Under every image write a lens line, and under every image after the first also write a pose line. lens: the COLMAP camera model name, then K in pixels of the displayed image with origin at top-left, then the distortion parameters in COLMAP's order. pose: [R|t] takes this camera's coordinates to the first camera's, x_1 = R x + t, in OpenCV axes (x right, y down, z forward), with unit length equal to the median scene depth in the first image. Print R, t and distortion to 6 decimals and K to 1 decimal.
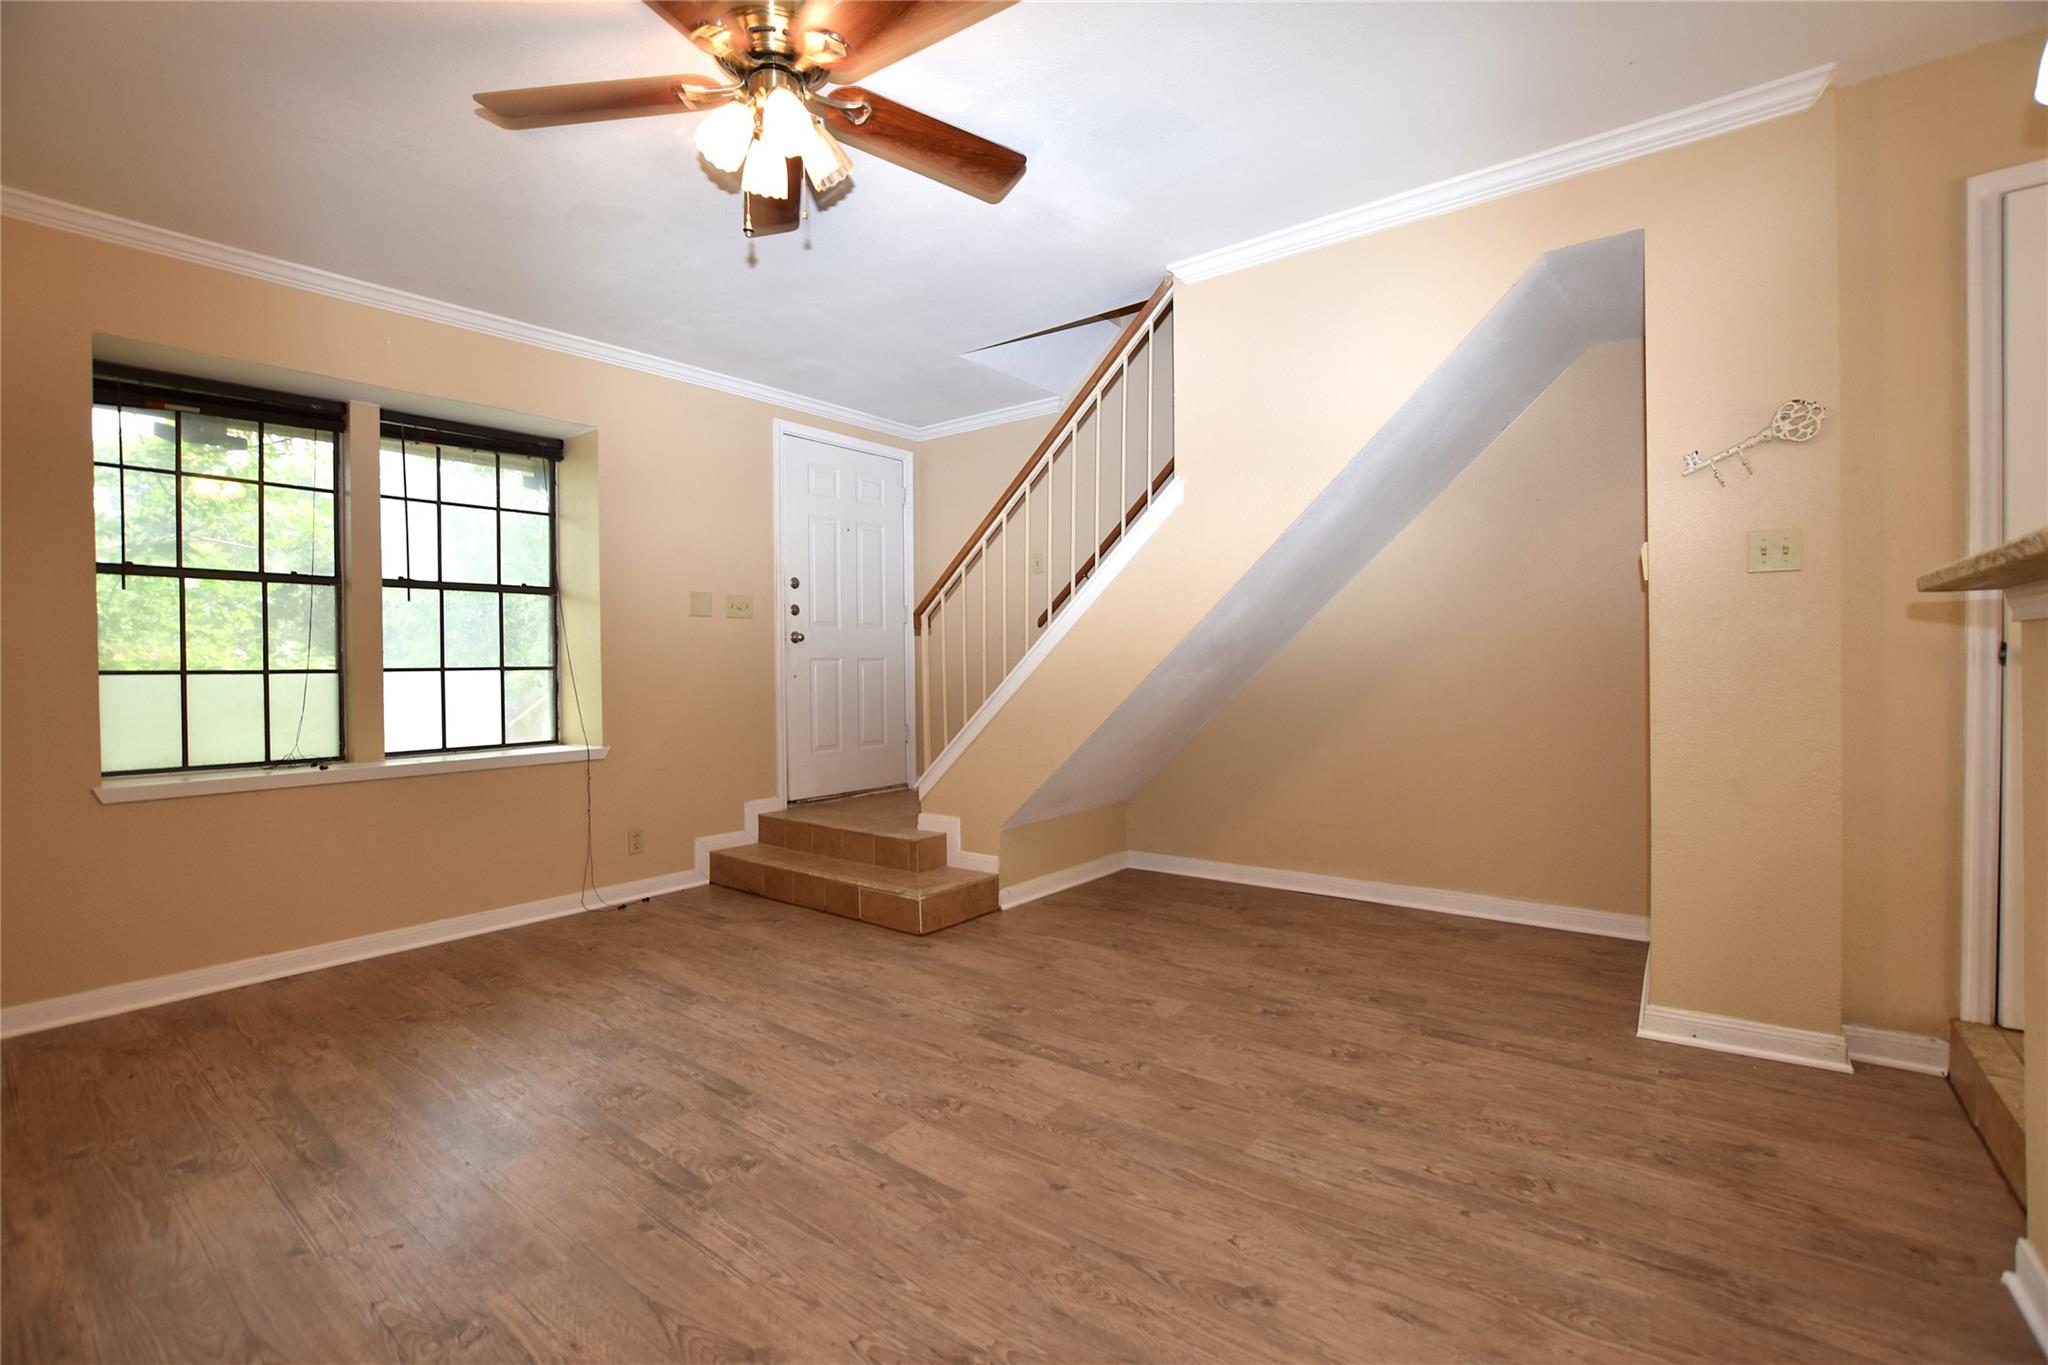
lens RADIAL K [[904.2, 0, 1021.1], [0, 904.2, 678.8], [0, 0, 1]] dist [-0.026635, 0.000174]
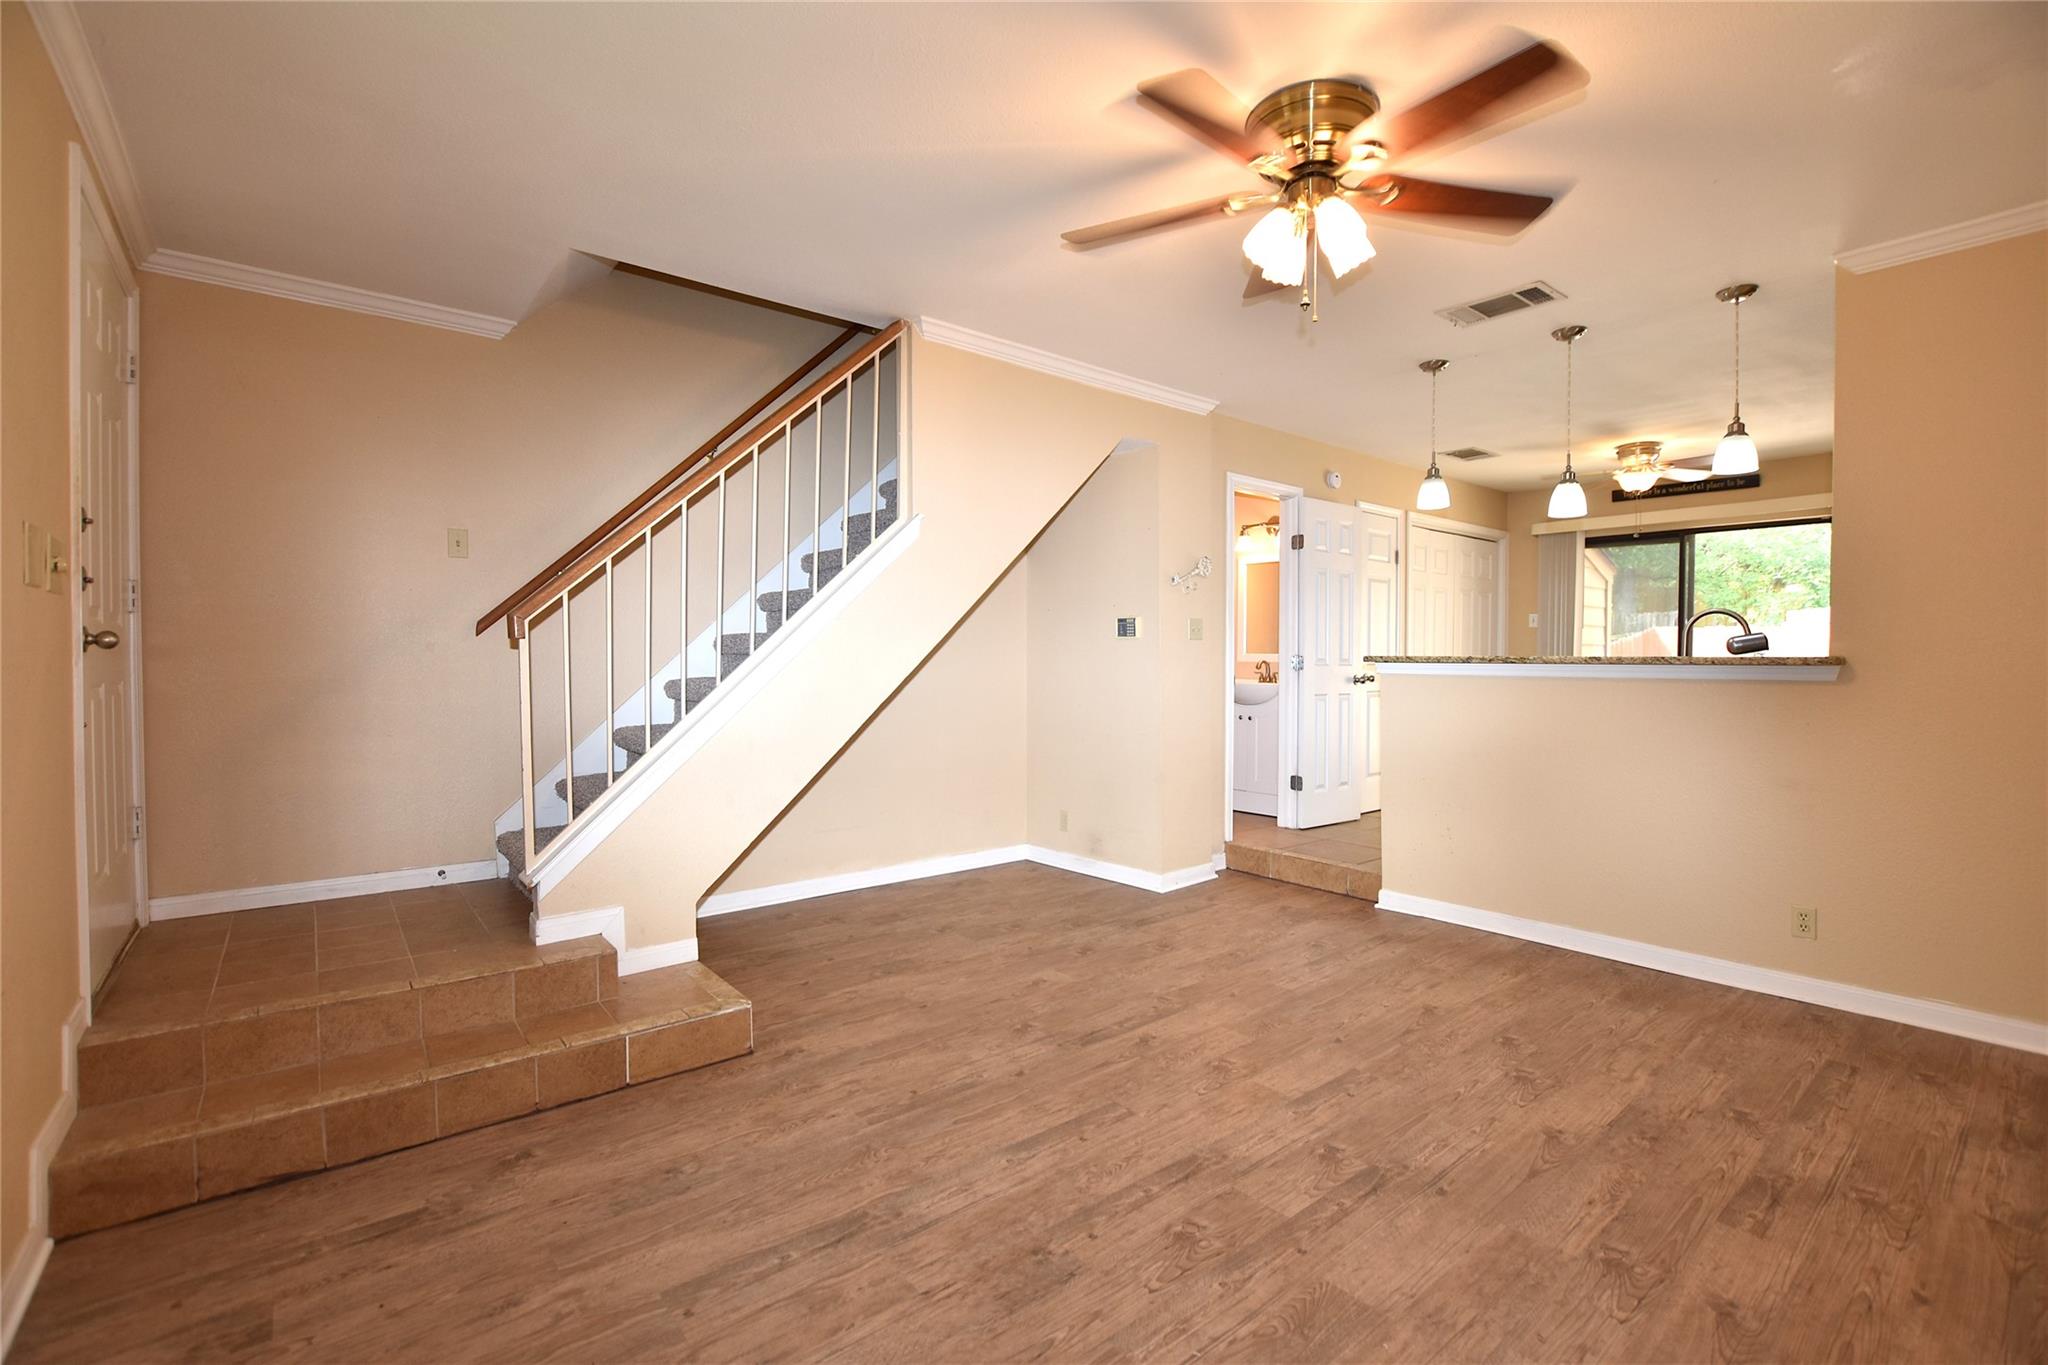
lens RADIAL K [[904.2, 0, 1021.1], [0, 904.2, 678.8], [0, 0, 1]] dist [-0.026635, 0.000174]
pose [[0.210911, -0.007723, 0.977475, -0.961957], [0.009281, 0.999940, 0.005898, -0.038904], [-0.977461, 0.007828, 0.210970, 0.740170]]
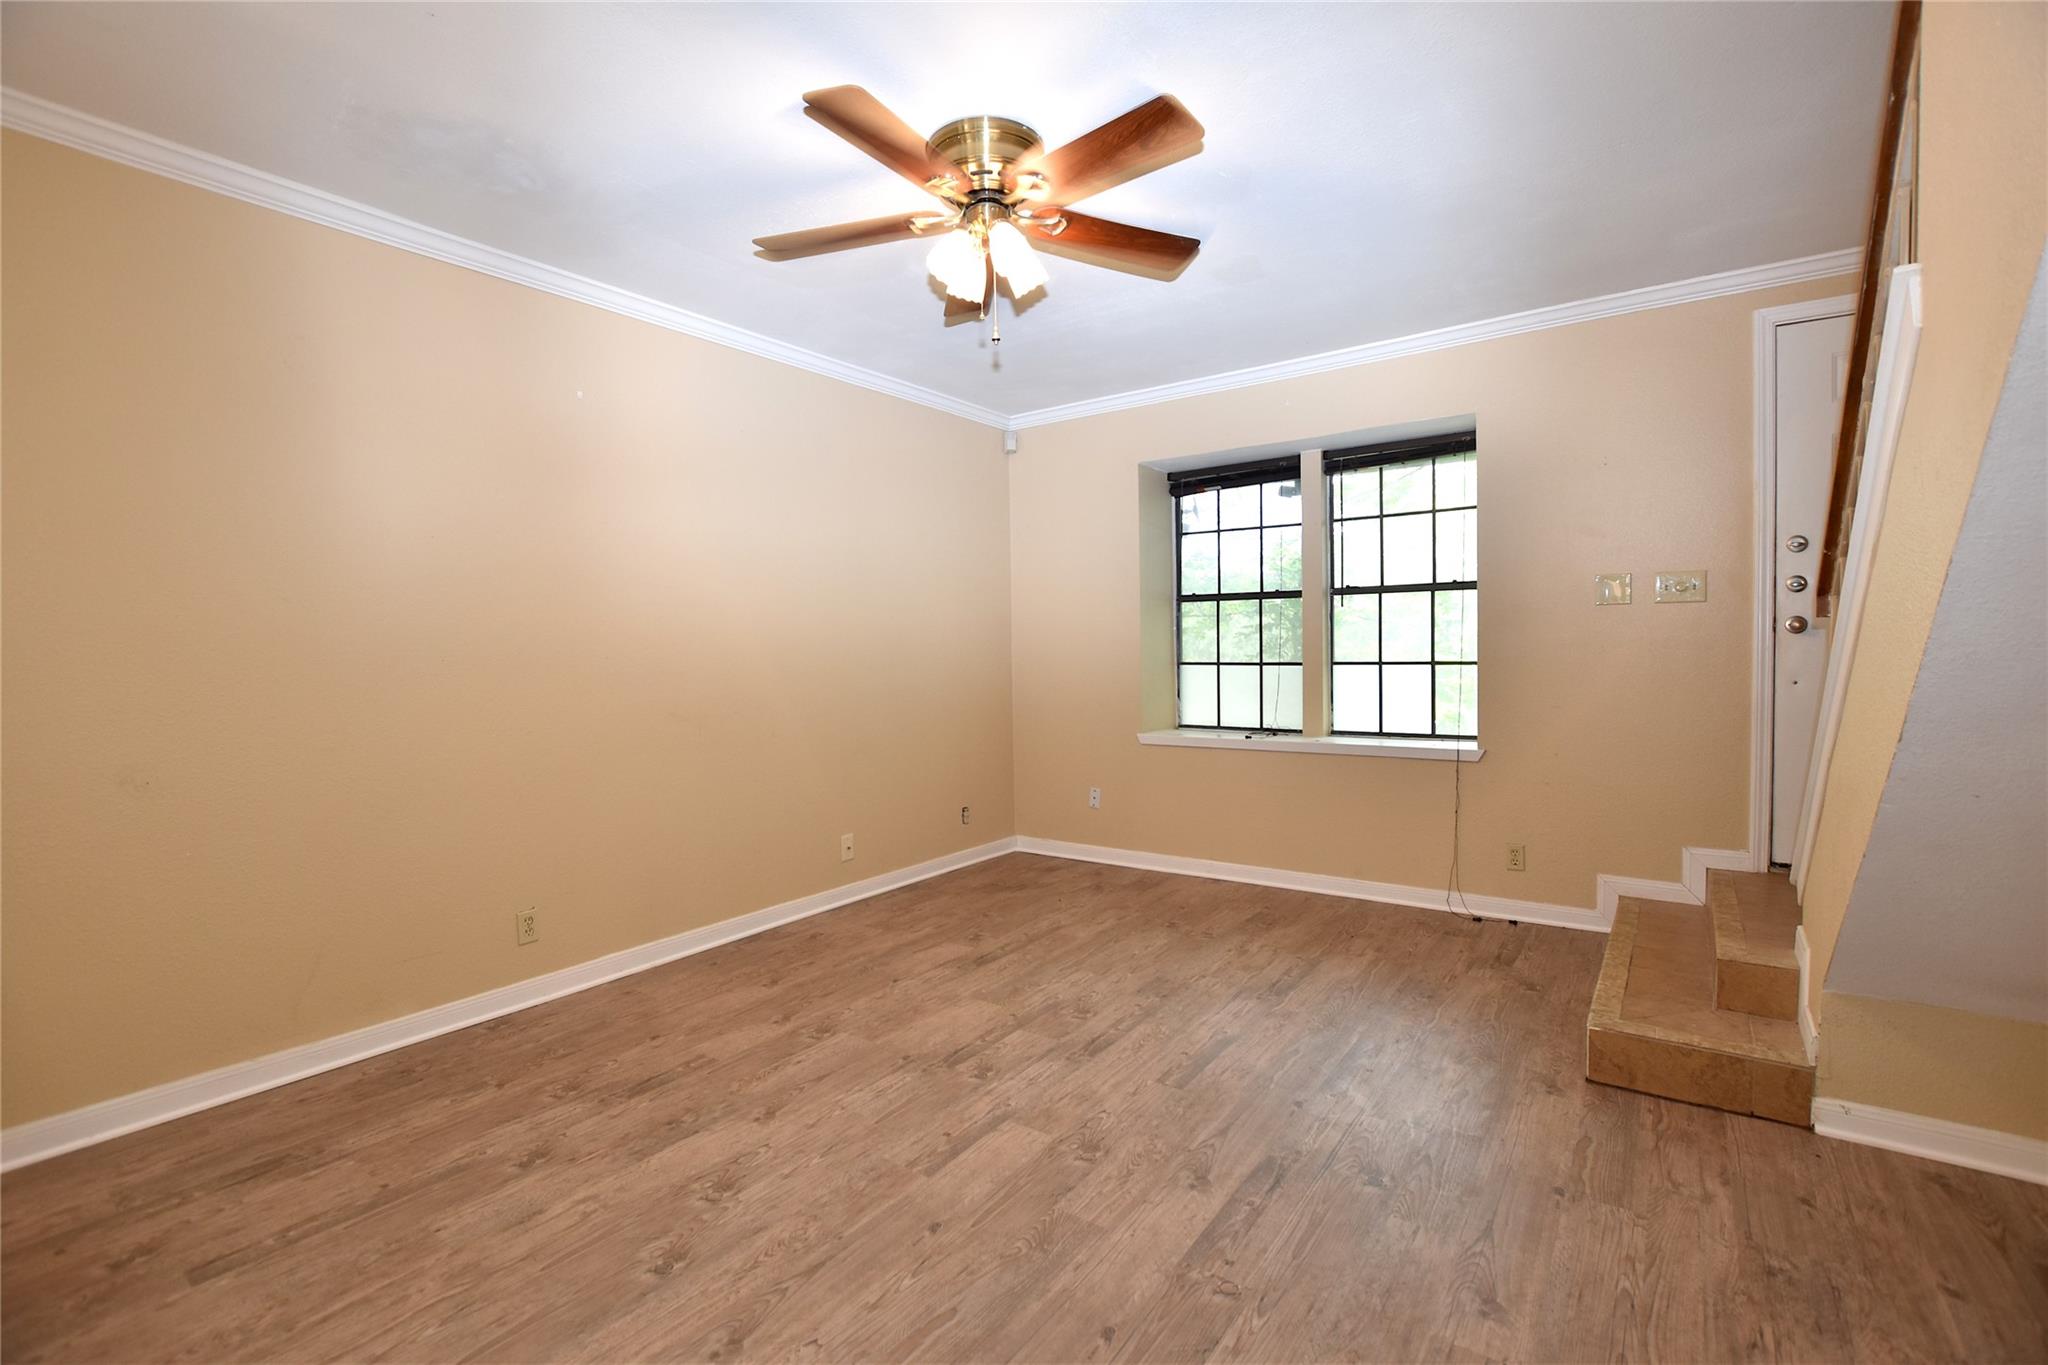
lens RADIAL K [[904.2, 0, 1021.1], [0, 904.2, 678.8], [0, 0, 1]] dist [-0.026635, 0.000174]
pose [[0.046317, 0.048973, -0.997726, 0.634411], [0.002676, 0.998788, 0.049150, -0.064594], [0.998923, -0.004947, 0.046129, 0.650020]]
